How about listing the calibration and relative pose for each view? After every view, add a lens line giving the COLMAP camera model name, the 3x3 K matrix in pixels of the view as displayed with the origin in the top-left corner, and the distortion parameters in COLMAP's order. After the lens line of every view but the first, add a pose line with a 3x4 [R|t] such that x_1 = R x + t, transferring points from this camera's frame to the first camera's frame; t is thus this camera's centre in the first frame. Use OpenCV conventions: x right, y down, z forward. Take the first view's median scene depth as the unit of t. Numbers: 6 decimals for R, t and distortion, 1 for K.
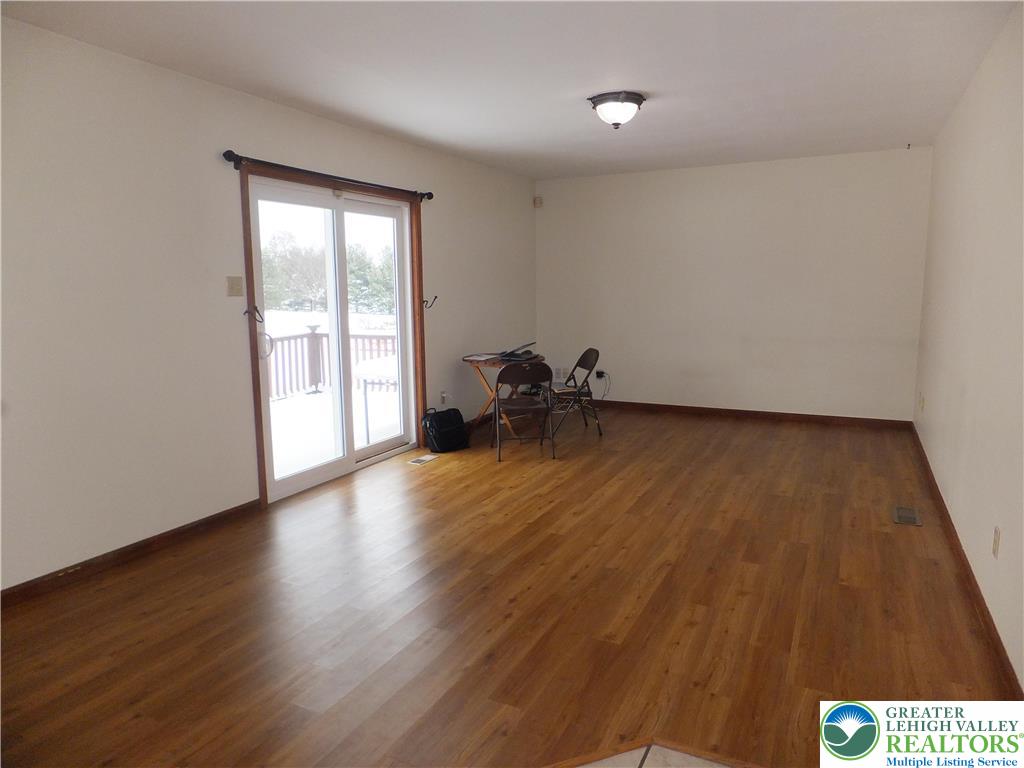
lens RADIAL K [[695.6, 0, 510.7], [0, 695.6, 380.2], [0, 0, 1]] dist [0.005802, 0.001442]
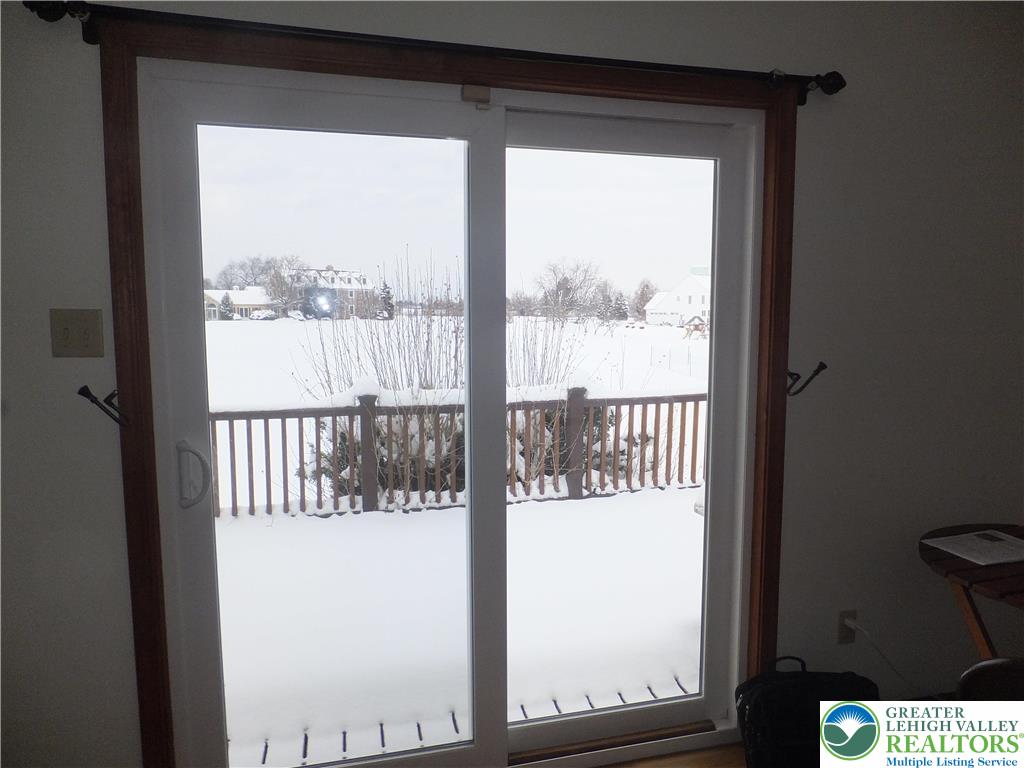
lens RADIAL K [[695.6, 0, 517.4], [0, 695.6, 386.4], [0, 0, 1]] dist [0.005802, 0.001442]
pose [[0.641103, 0.130990, -0.756193, 0.067331], [-0.131549, 0.989500, 0.059876, -0.123692], [0.756096, 0.061090, 0.651603, 0.707212]]
